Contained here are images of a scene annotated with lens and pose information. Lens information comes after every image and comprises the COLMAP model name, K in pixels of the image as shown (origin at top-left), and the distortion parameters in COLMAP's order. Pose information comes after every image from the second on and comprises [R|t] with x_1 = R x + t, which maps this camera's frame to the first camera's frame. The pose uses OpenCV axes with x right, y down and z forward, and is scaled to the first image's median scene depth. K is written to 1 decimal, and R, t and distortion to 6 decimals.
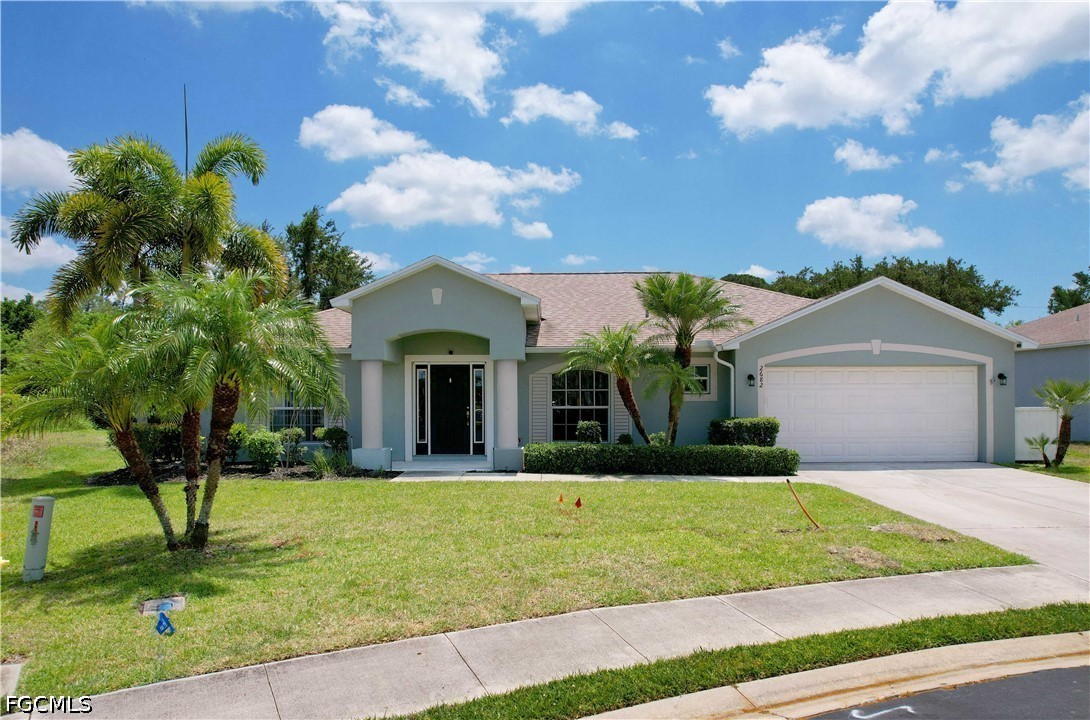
lens RADIAL K [[780.2, 0, 540.6], [0, 780.2, 408.7], [0, 0, 1]] dist [-0.055093, 0.046515]
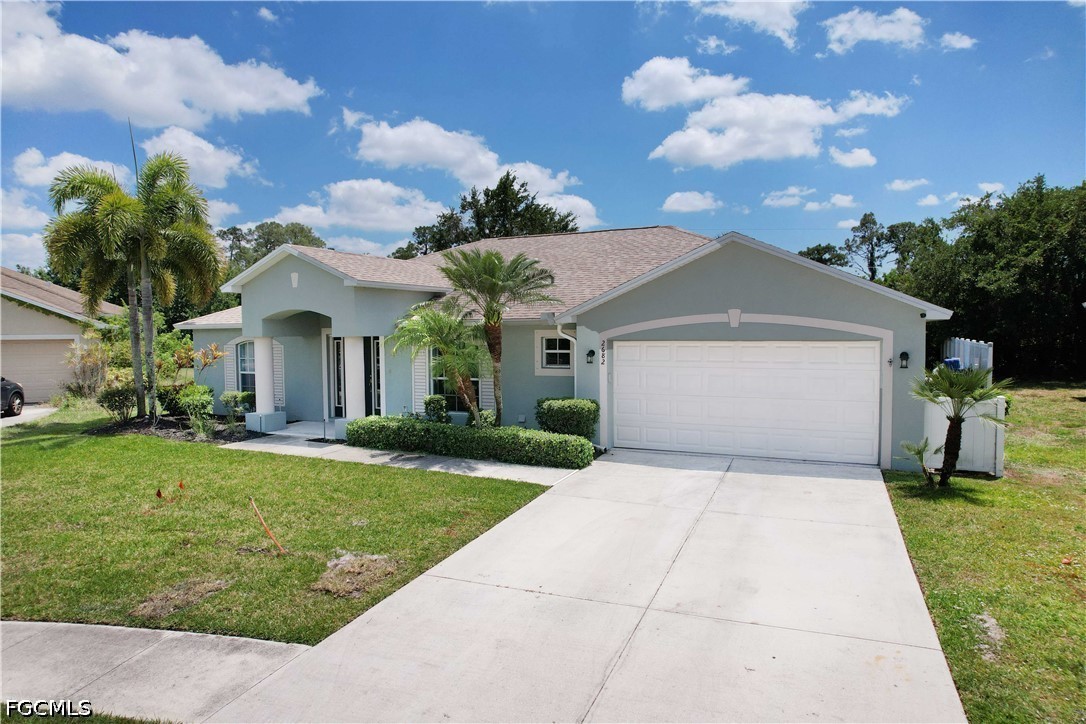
lens RADIAL K [[721.1, 0, 539.5], [0, 721.1, 353.3], [0, 0, 1]] dist [-0.047819, 0.033643]
pose [[0.904639, 0.011590, -0.426021, 0.571381], [-0.002137, 0.999741, 0.022660, -0.058815], [0.426173, -0.019588, 0.904429, 0.208656]]
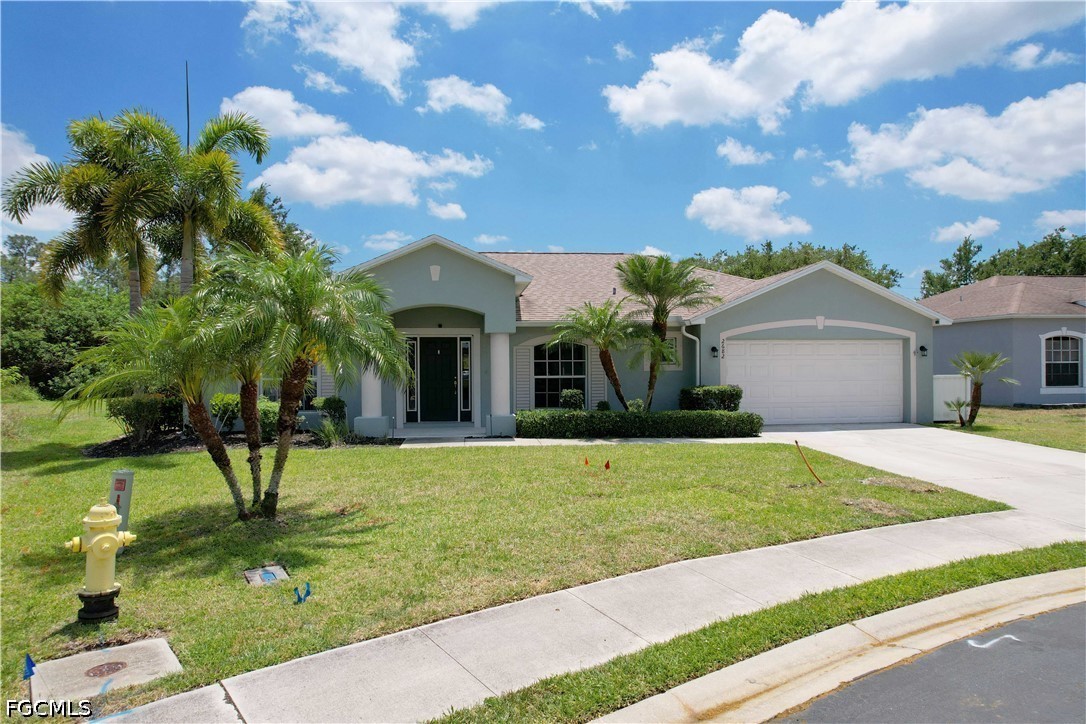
lens RADIAL K [[721.1, 0, 545.2], [0, 721.1, 370.3], [0, 0, 1]] dist [-0.047819, 0.033643]
pose [[0.991724, -0.003278, 0.128349, -0.102647], [0.004494, 0.999948, -0.009188, -0.001775], [-0.128312, 0.009688, 0.991687, 0.006386]]
